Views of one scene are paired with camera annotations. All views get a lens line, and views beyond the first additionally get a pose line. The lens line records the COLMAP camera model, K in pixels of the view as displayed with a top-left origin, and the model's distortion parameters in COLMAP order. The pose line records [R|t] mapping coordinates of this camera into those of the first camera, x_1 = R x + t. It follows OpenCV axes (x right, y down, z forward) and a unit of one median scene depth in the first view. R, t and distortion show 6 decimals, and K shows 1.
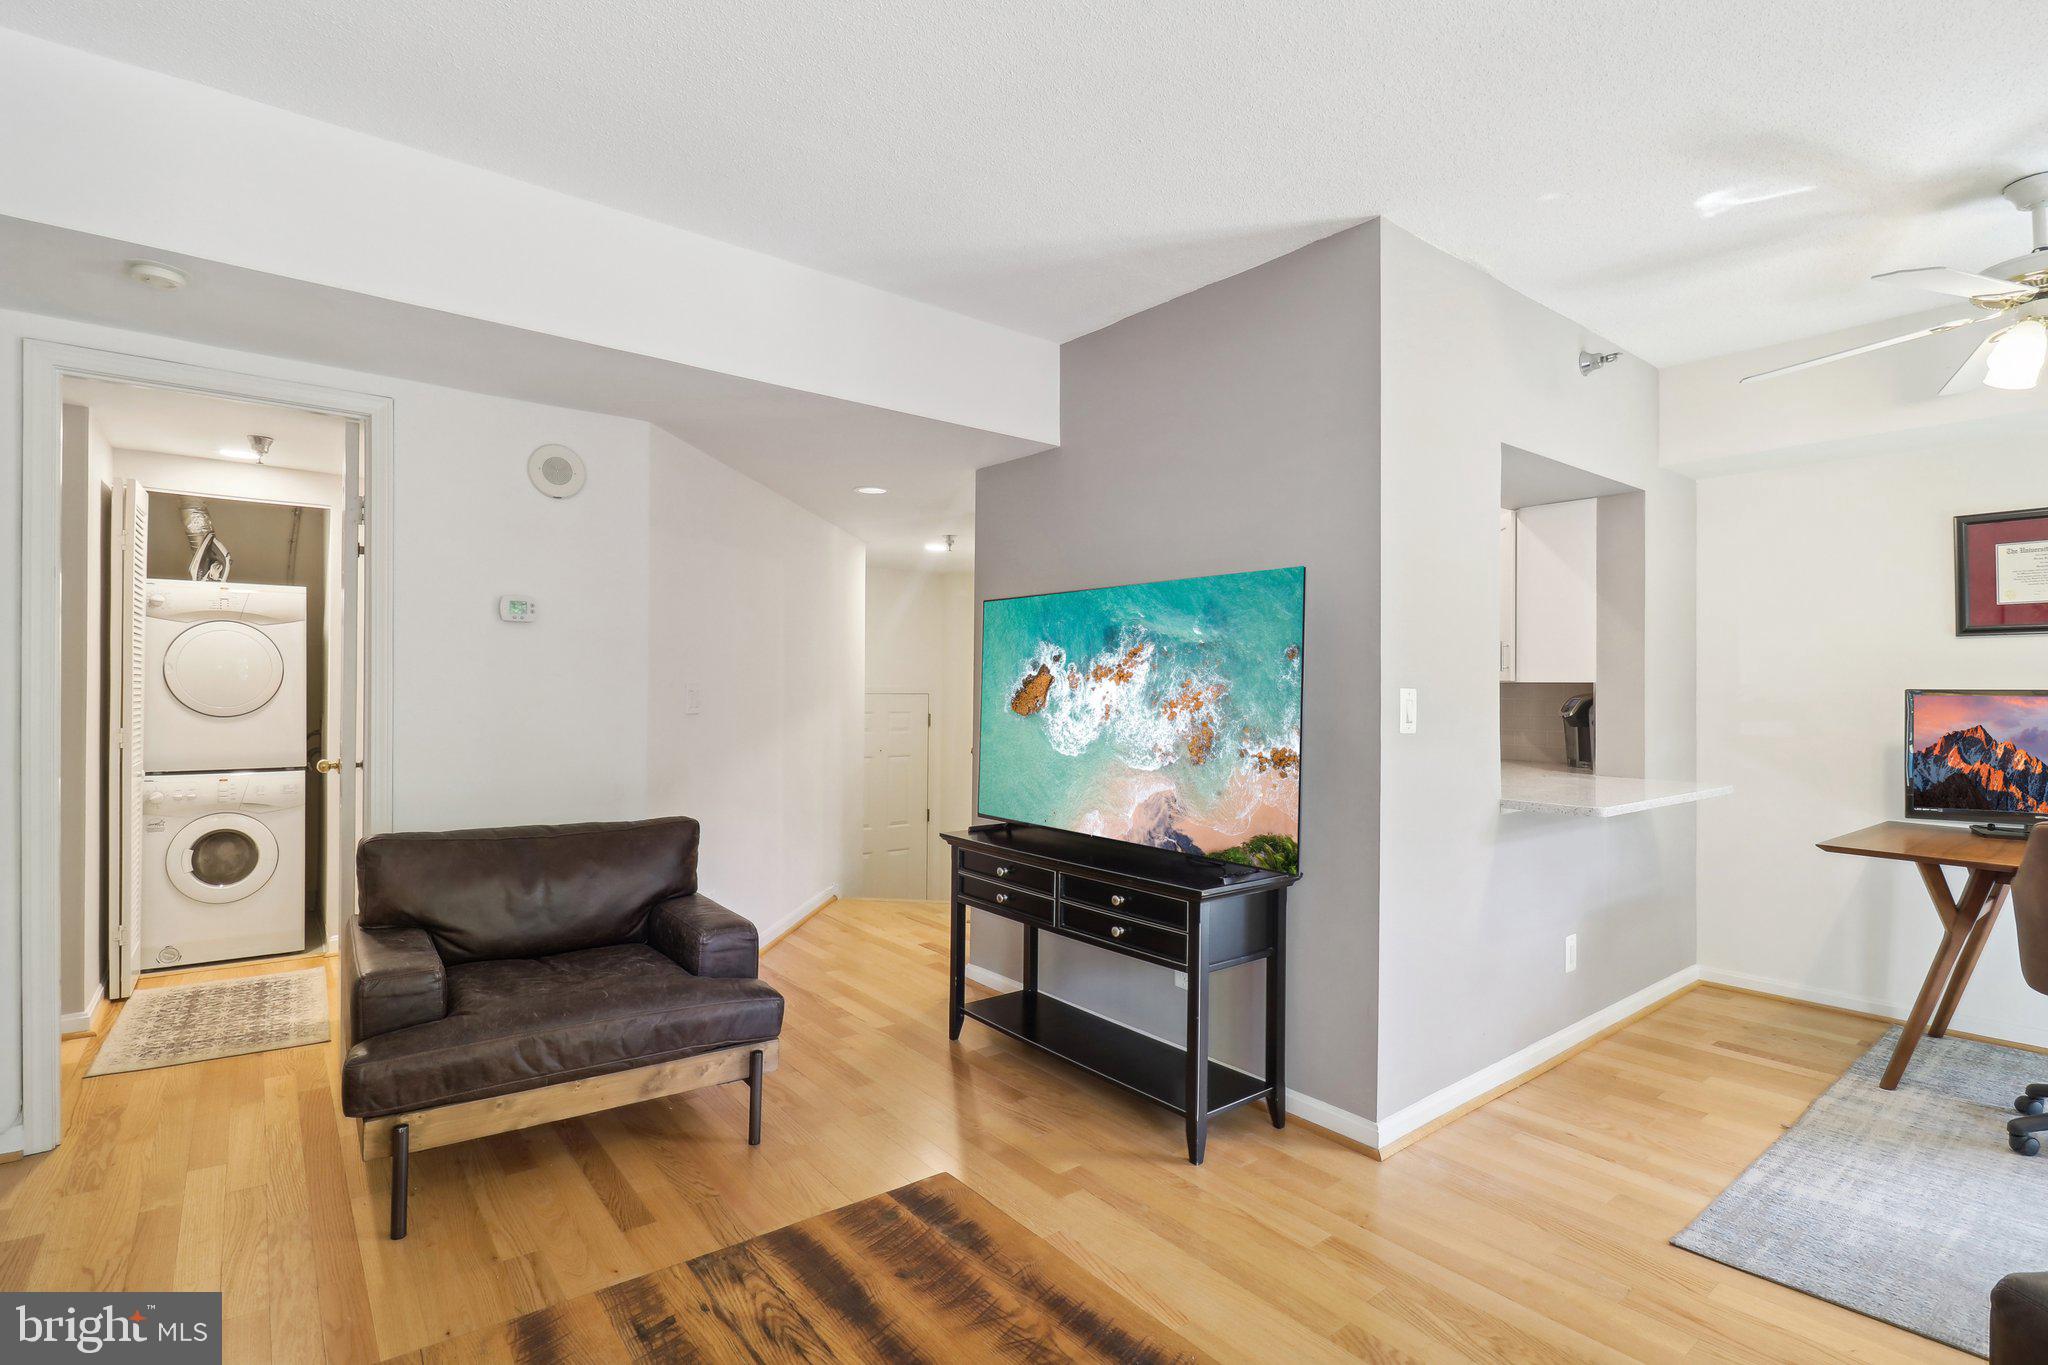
lens RADIAL K [[976.2, 0, 1022.2], [0, 976.2, 670.1], [0, 0, 1]] dist [-0.006091, -0.010366]
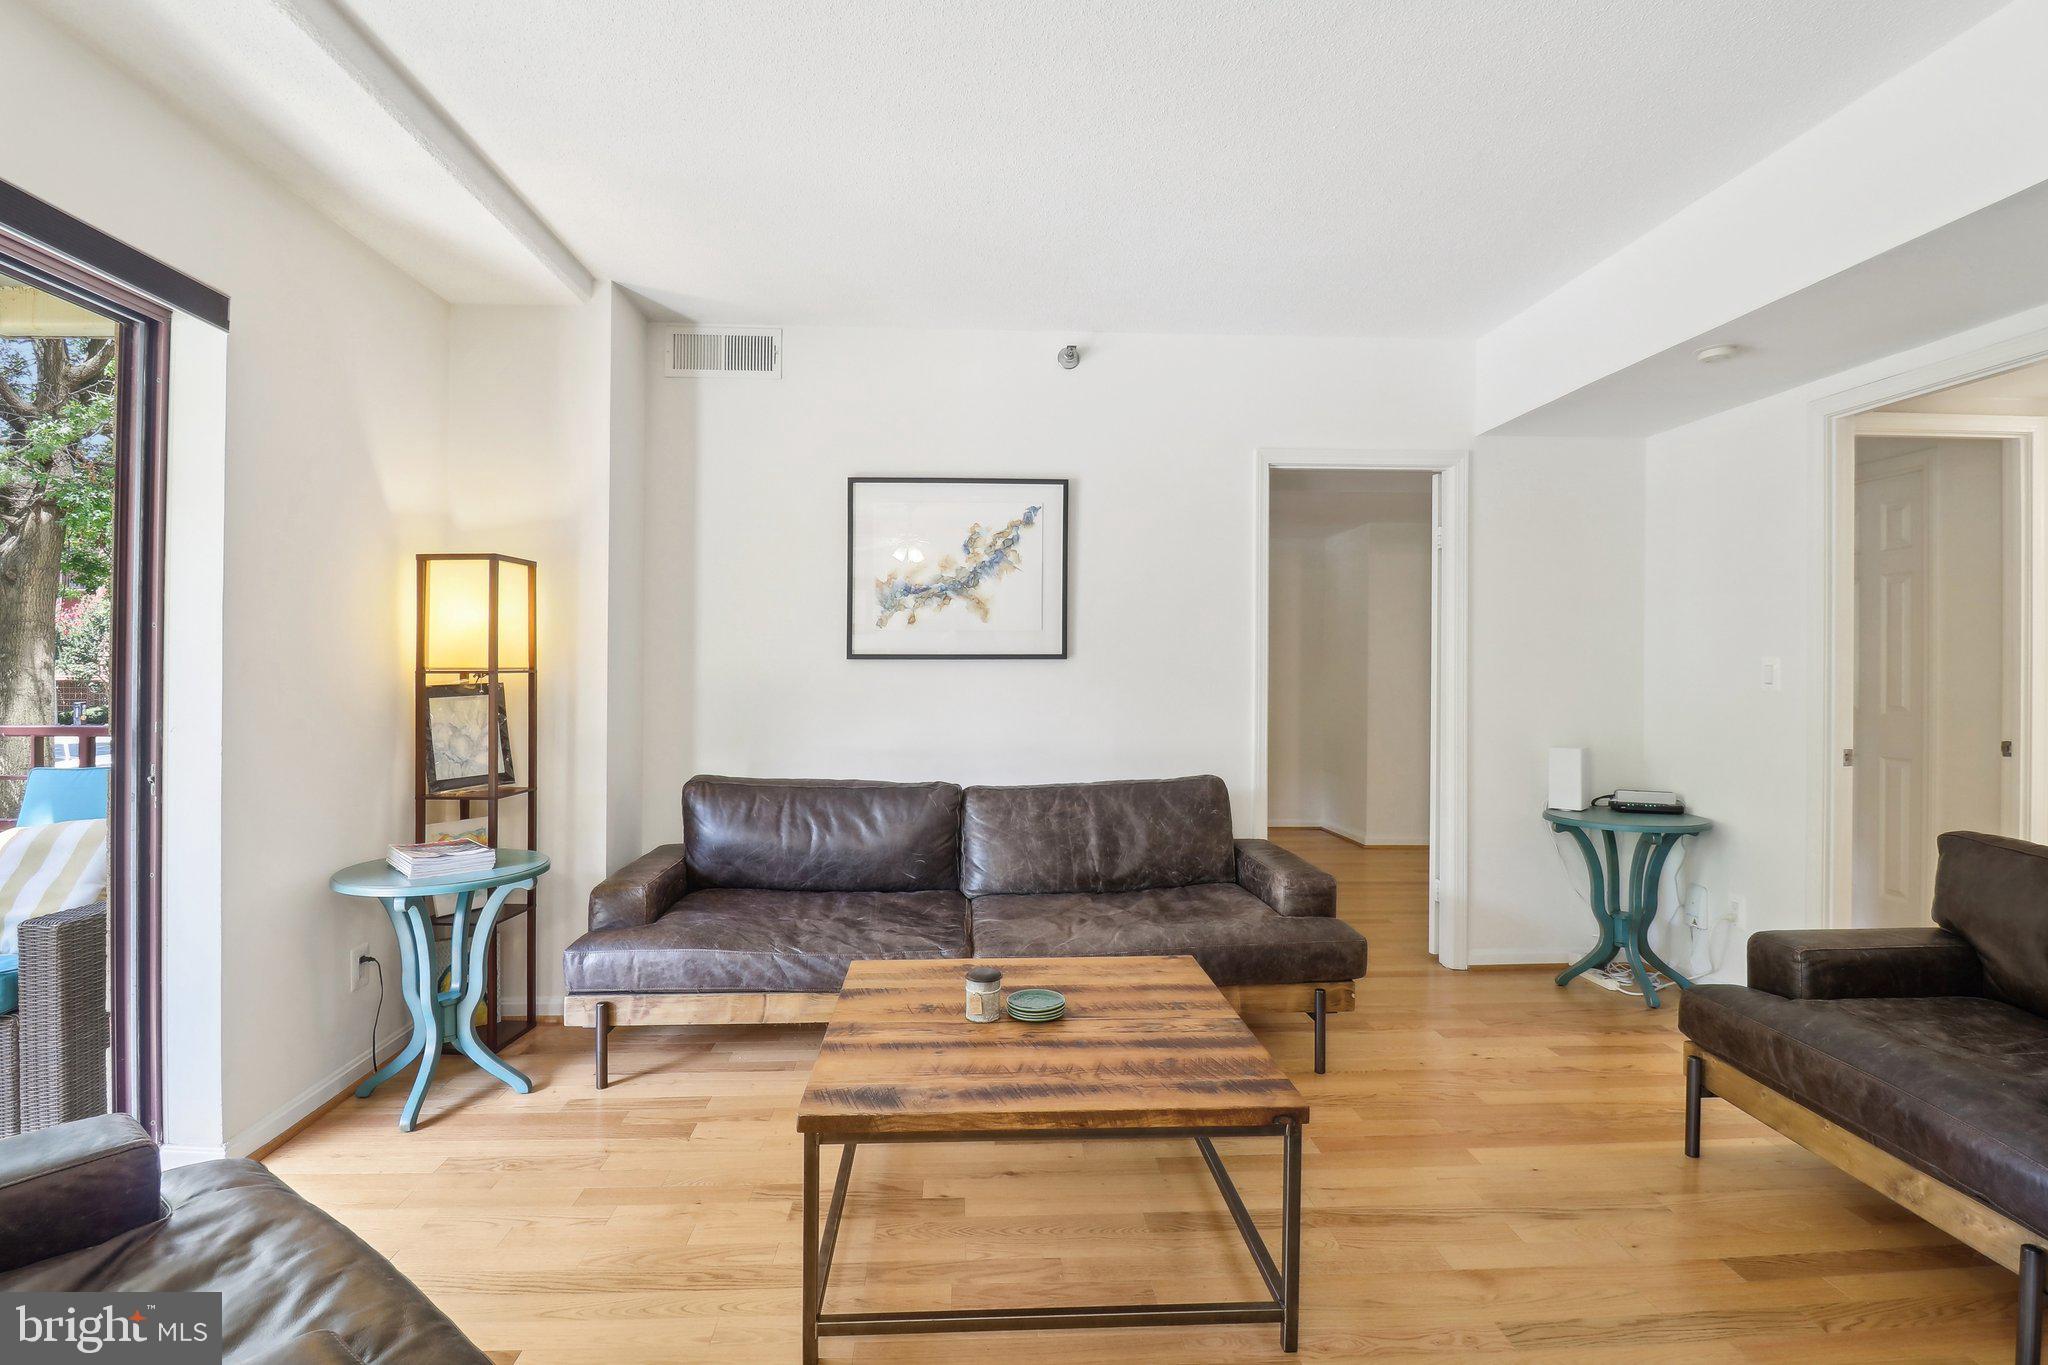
lens RADIAL K [[976.2, 0, 1025.3], [0, 976.2, 649.8], [0, 0, 1]] dist [-0.006091, -0.010366]
pose [[-0.559064, -0.027172, -0.828679, 0.576907], [0.005159, 0.999330, -0.036247, 0.024557], [0.829109, -0.024539, -0.558549, 0.769906]]
